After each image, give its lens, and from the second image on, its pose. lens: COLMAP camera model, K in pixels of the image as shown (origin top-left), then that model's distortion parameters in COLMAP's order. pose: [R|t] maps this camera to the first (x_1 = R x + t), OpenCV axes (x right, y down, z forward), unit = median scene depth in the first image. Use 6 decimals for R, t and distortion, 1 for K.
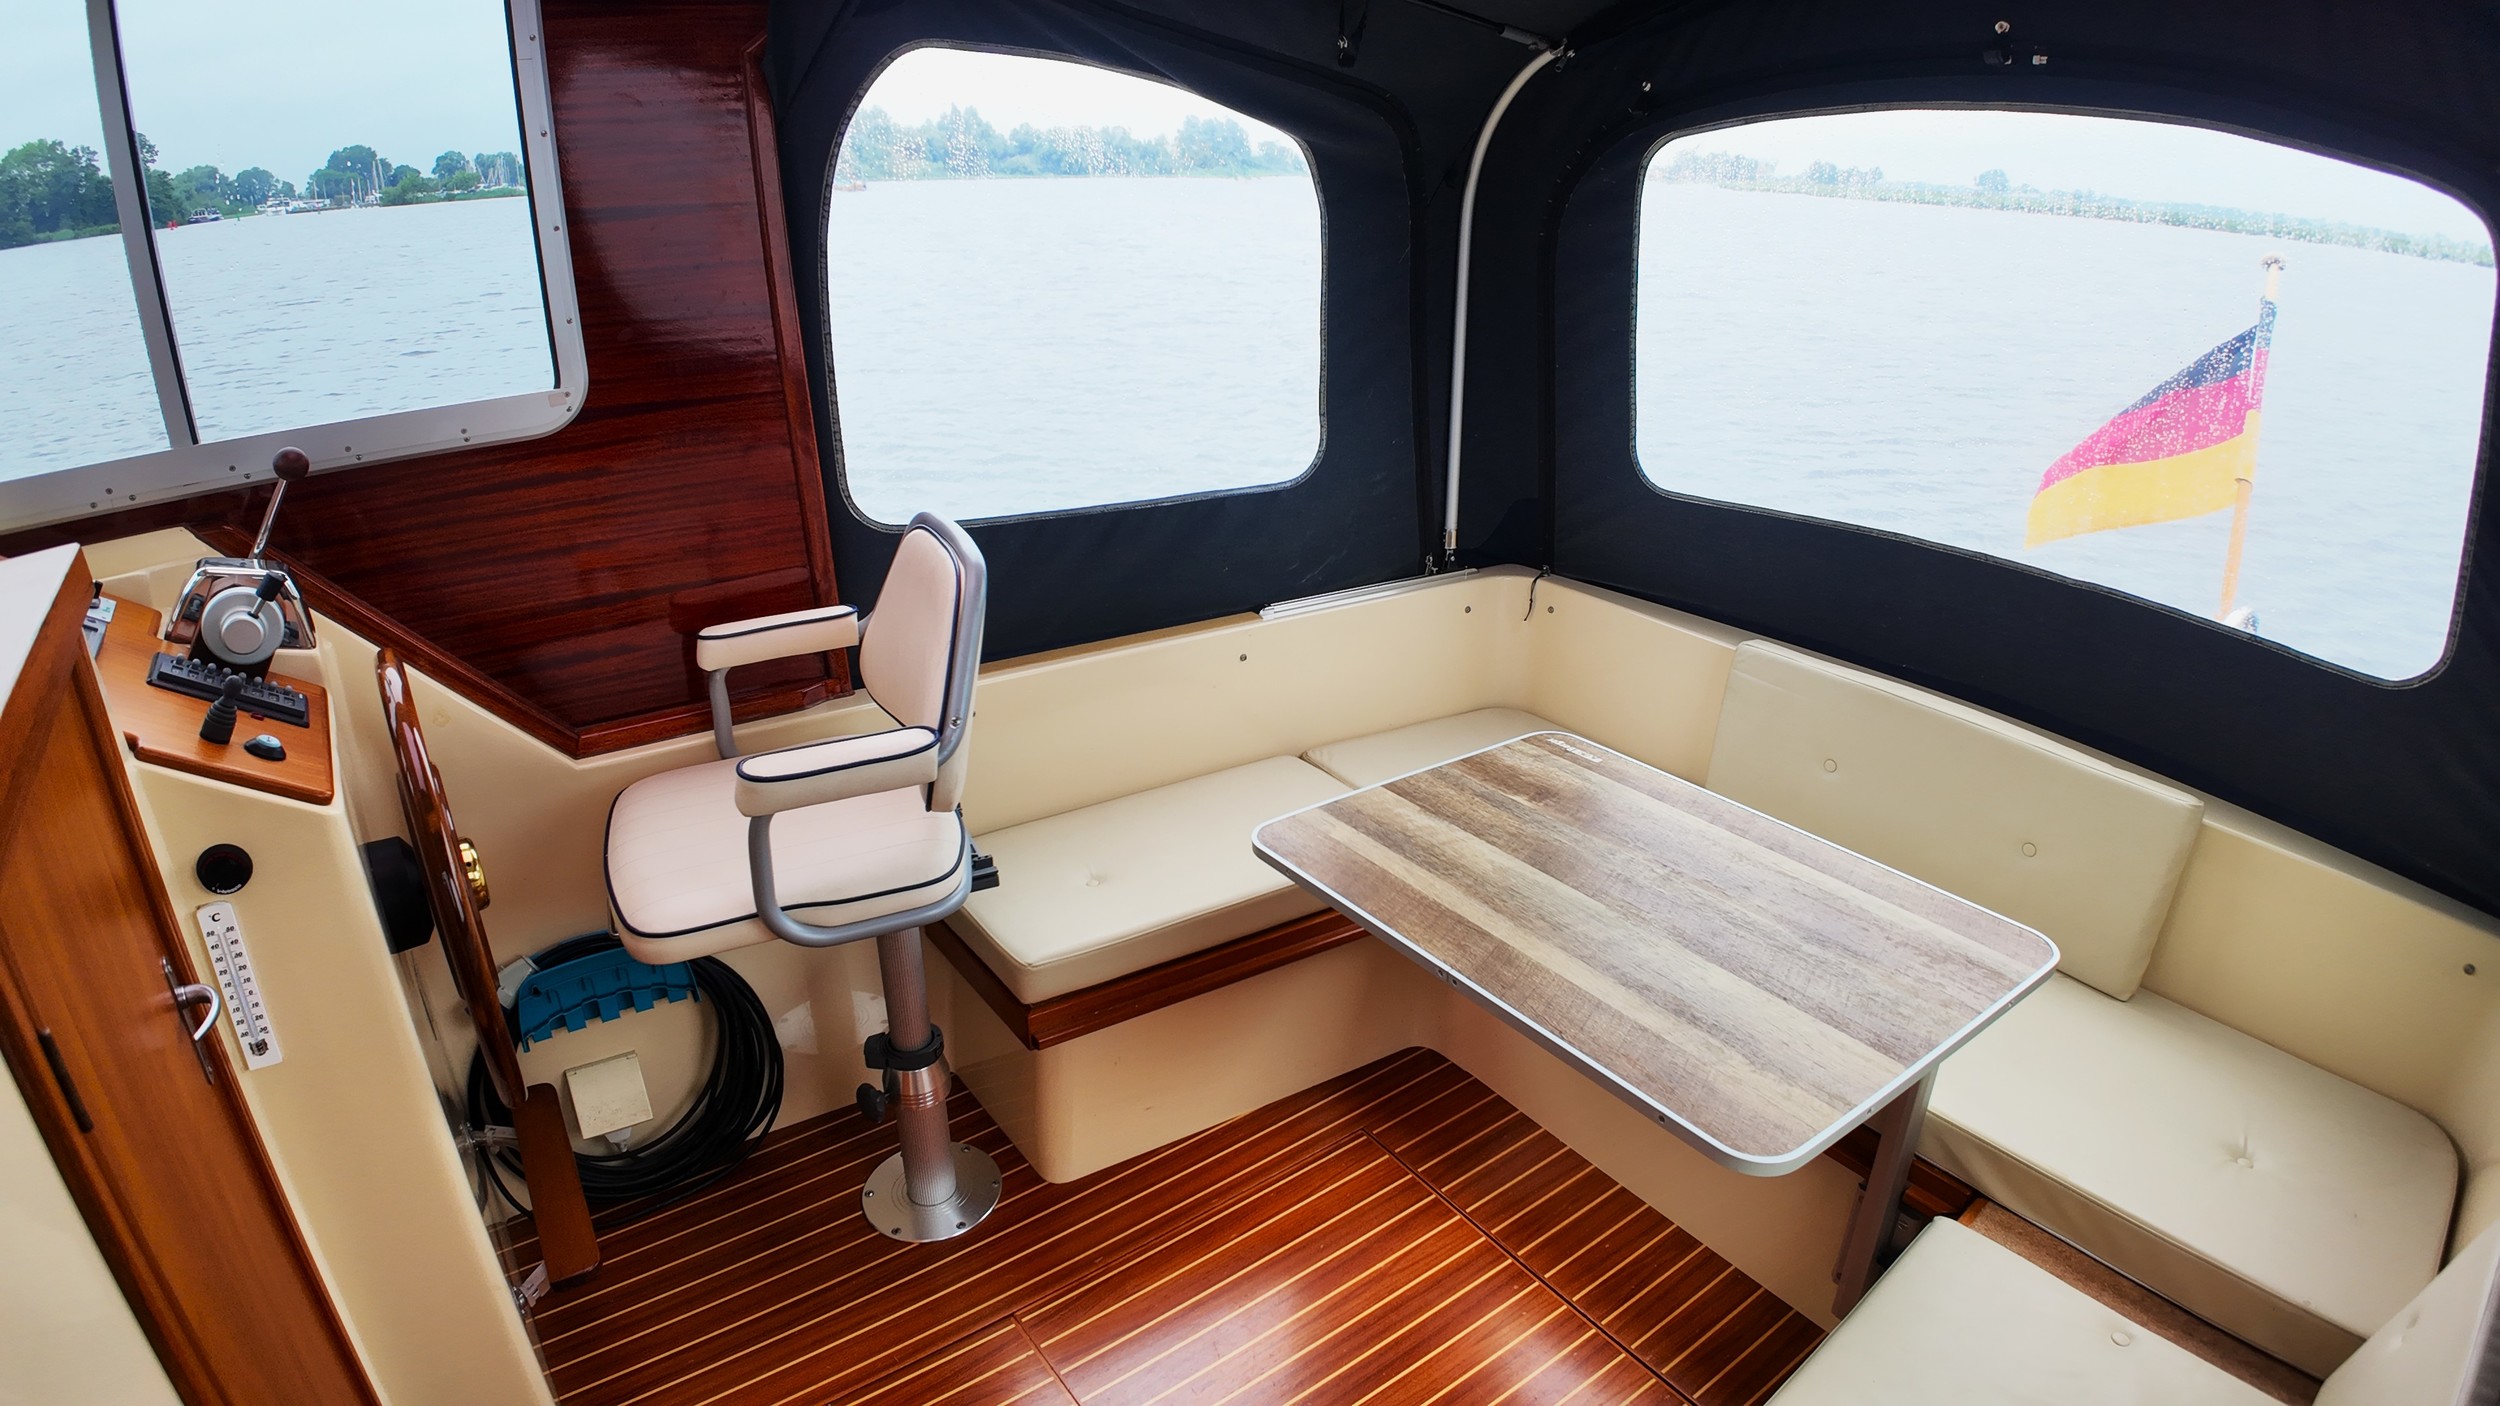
lens RADIAL K [[1336.0, 0, 1238.8], [0, 1336.0, 705.7], [0, 0, 1]] dist [-0.042963, -0.048578]
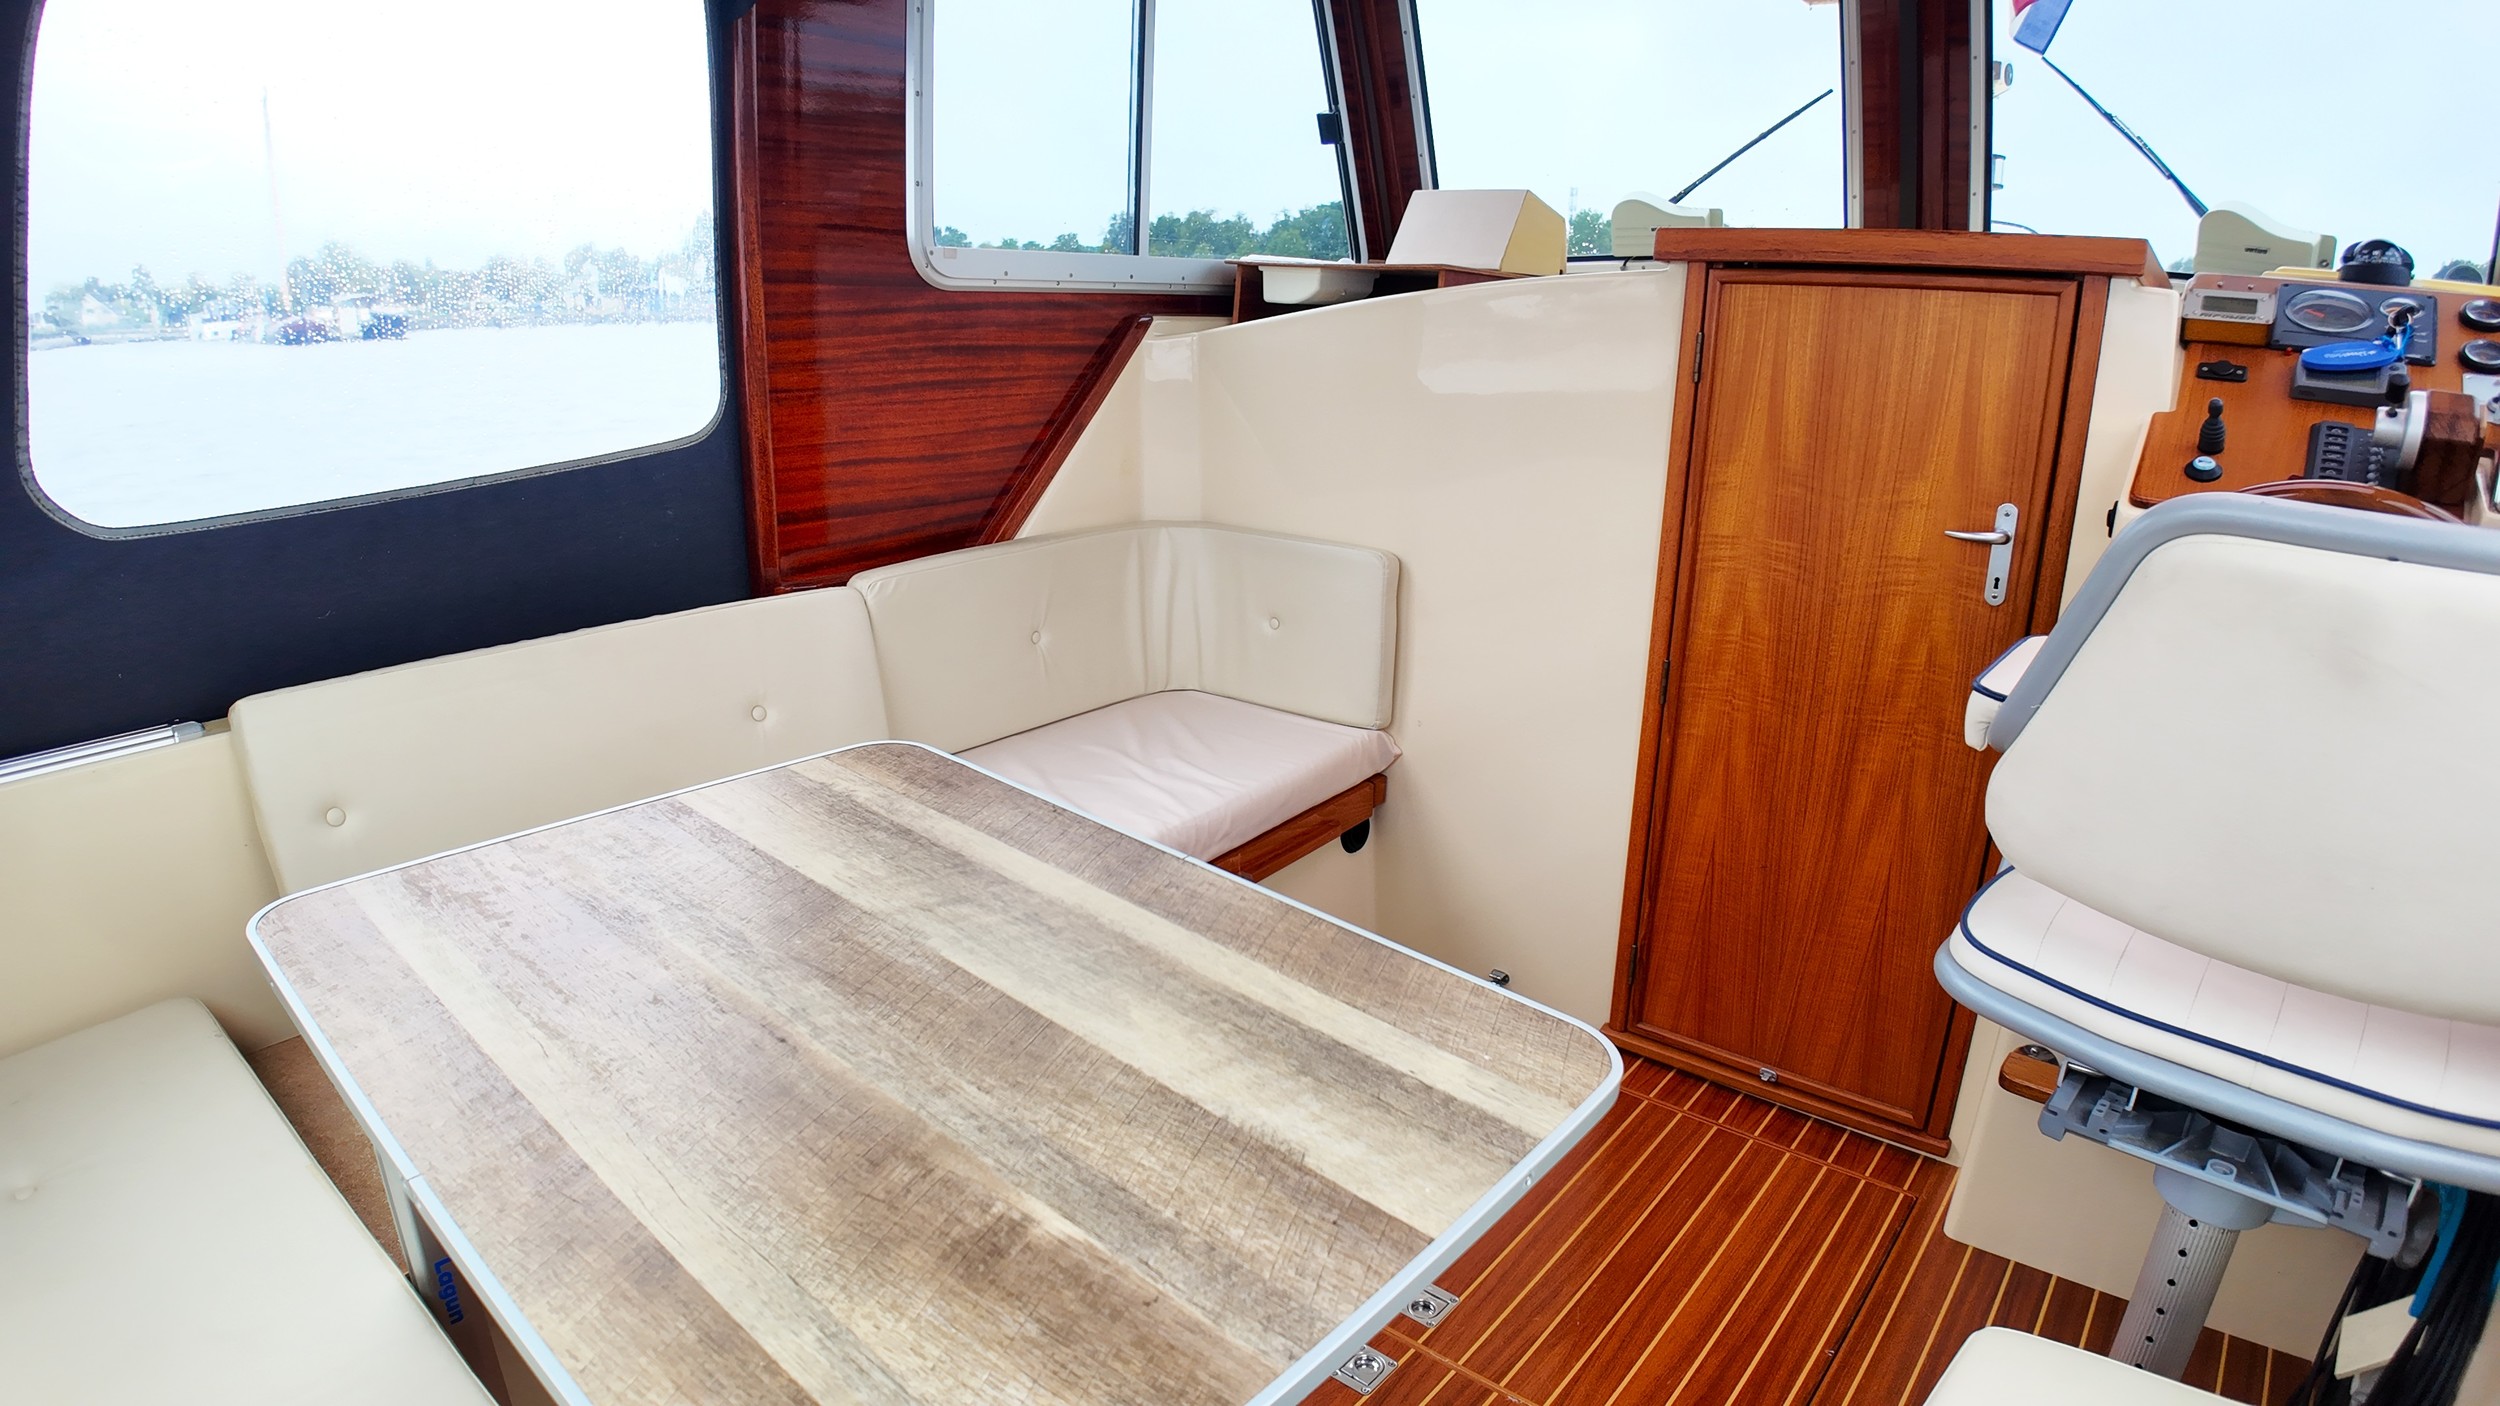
lens RADIAL K [[1336.0, 0, 1238.8], [0, 1336.0, 705.7], [0, 0, 1]] dist [-0.042963, -0.048578]
pose [[-0.969732, 0.051714, -0.238631, 0.271193], [-0.117231, 0.758692, 0.640815, -0.313089], [0.214187, 0.649394, -0.729665, 1.332426]]
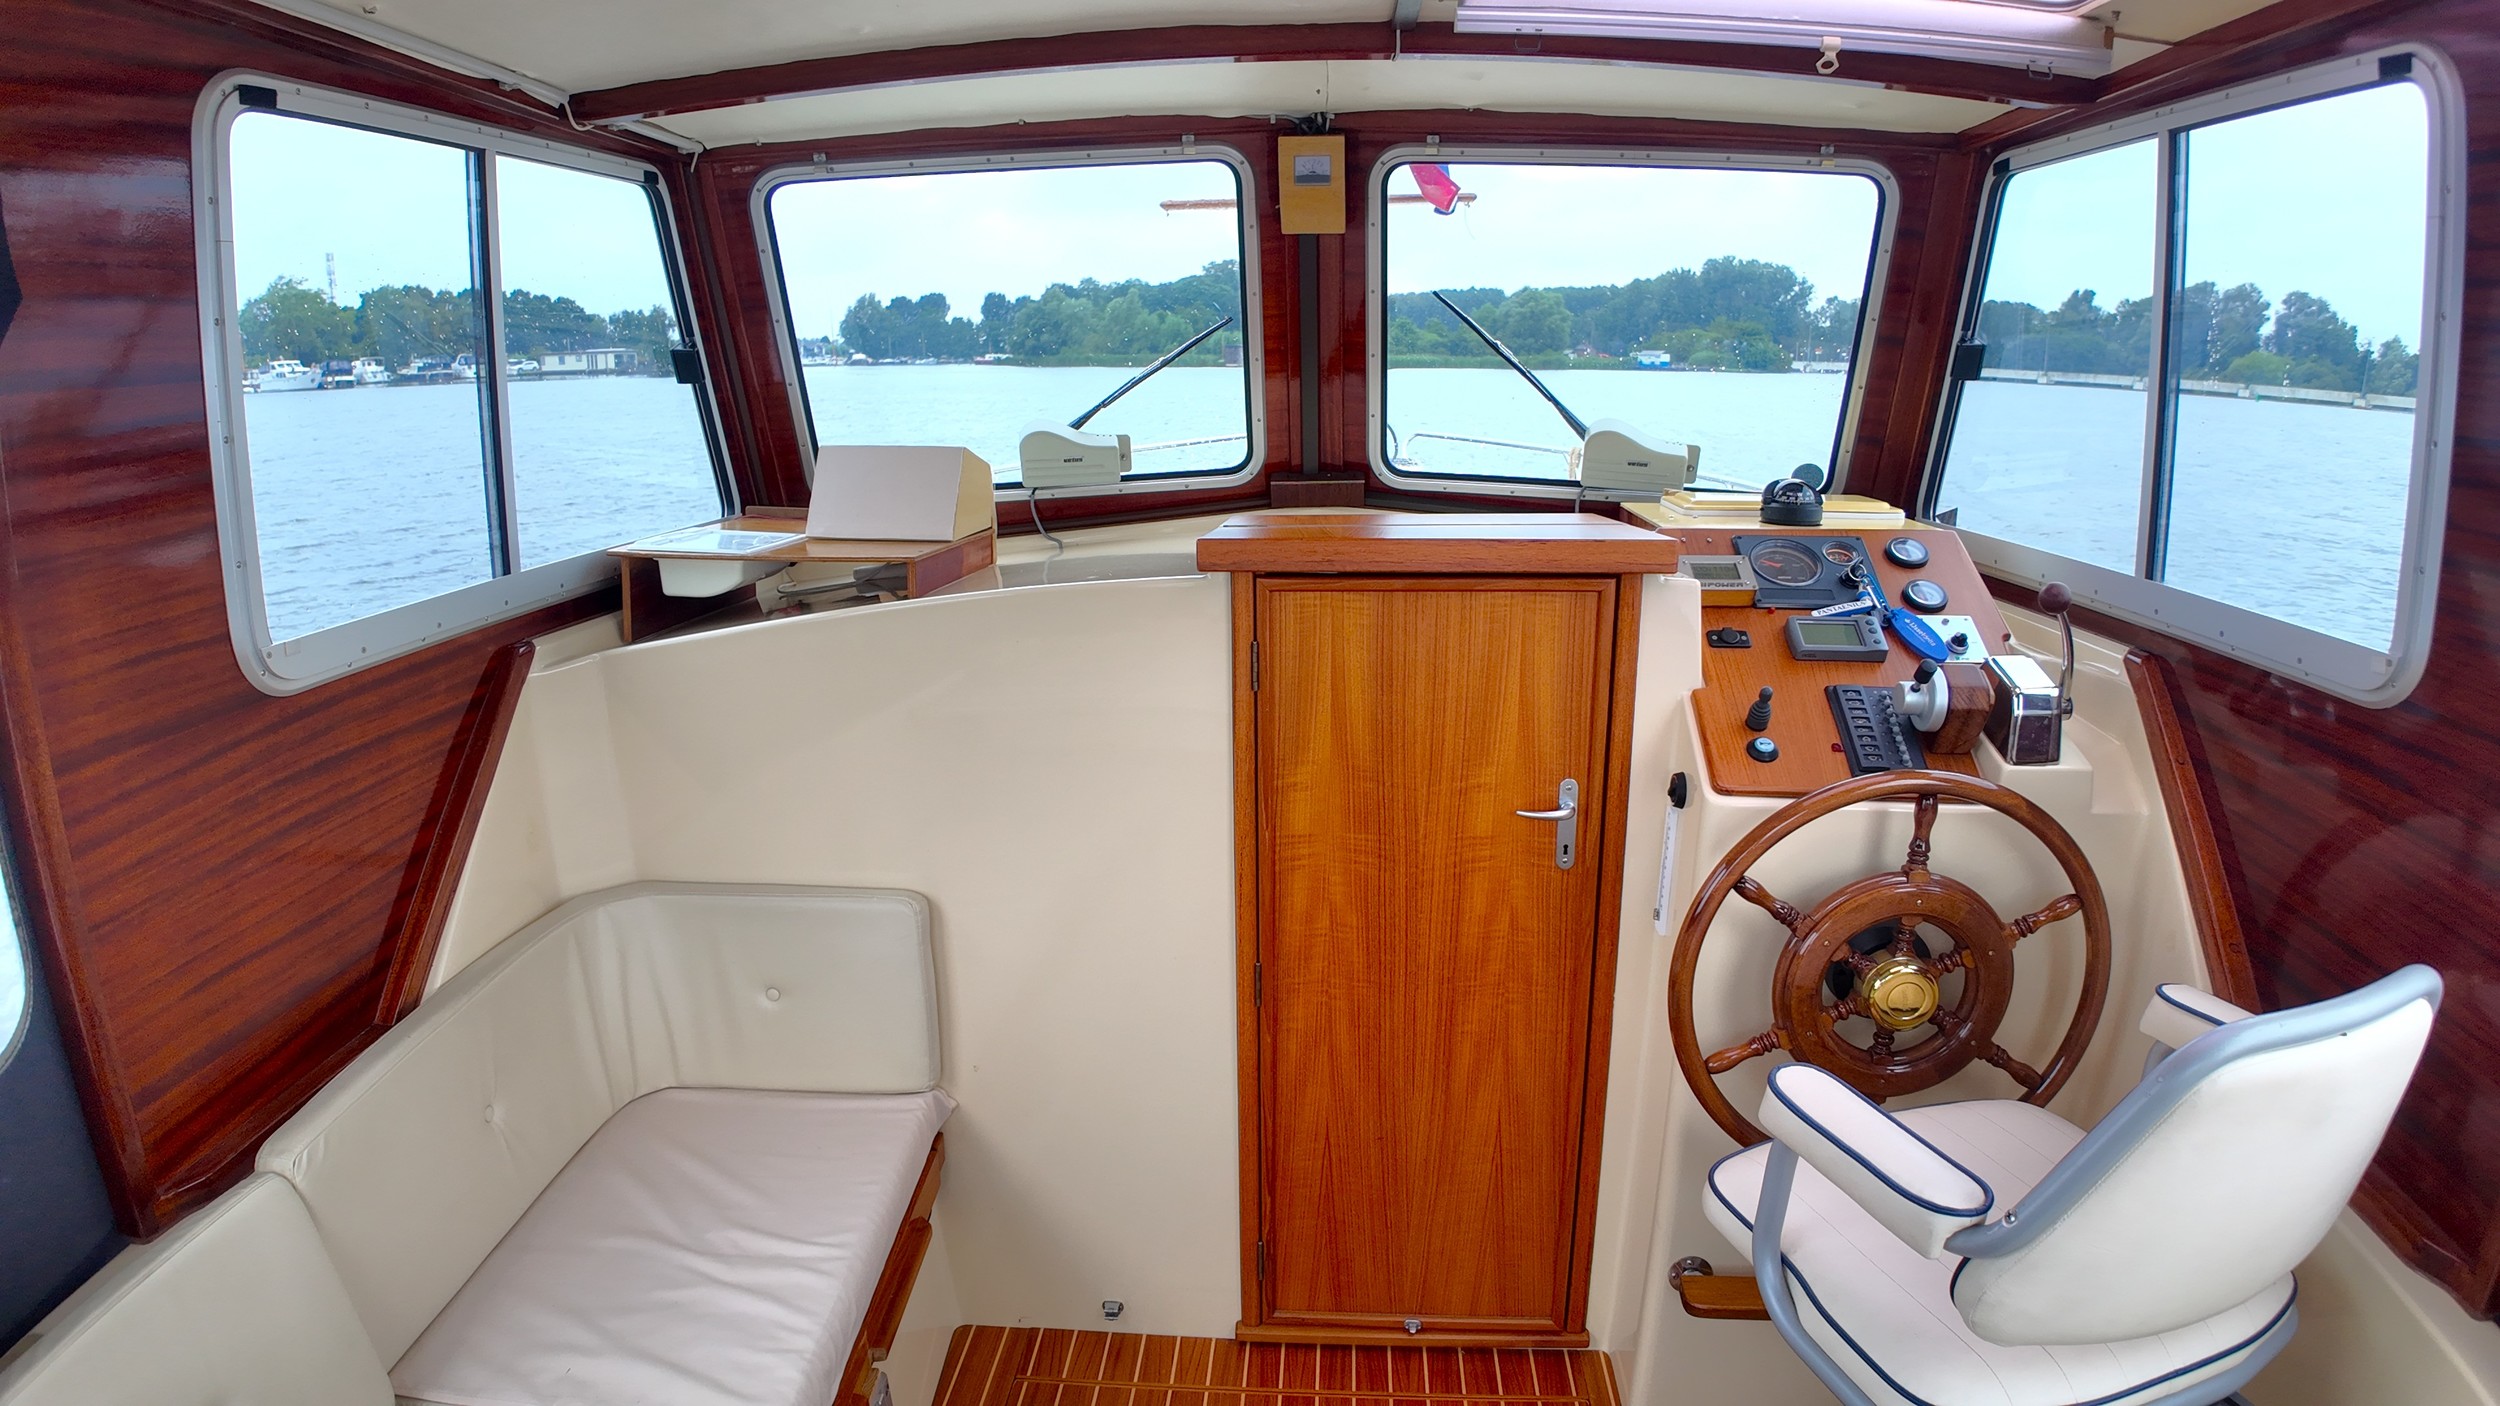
lens RADIAL K [[1336.0, 0, 1238.8], [0, 1336.0, 705.7], [0, 0, 1]] dist [-0.042963, -0.048578]
pose [[-0.666302, 0.201023, -0.718075, 0.413666], [-0.288592, 0.818417, 0.496899, -0.376626], [0.687573, 0.538315, -0.487299, 0.908622]]
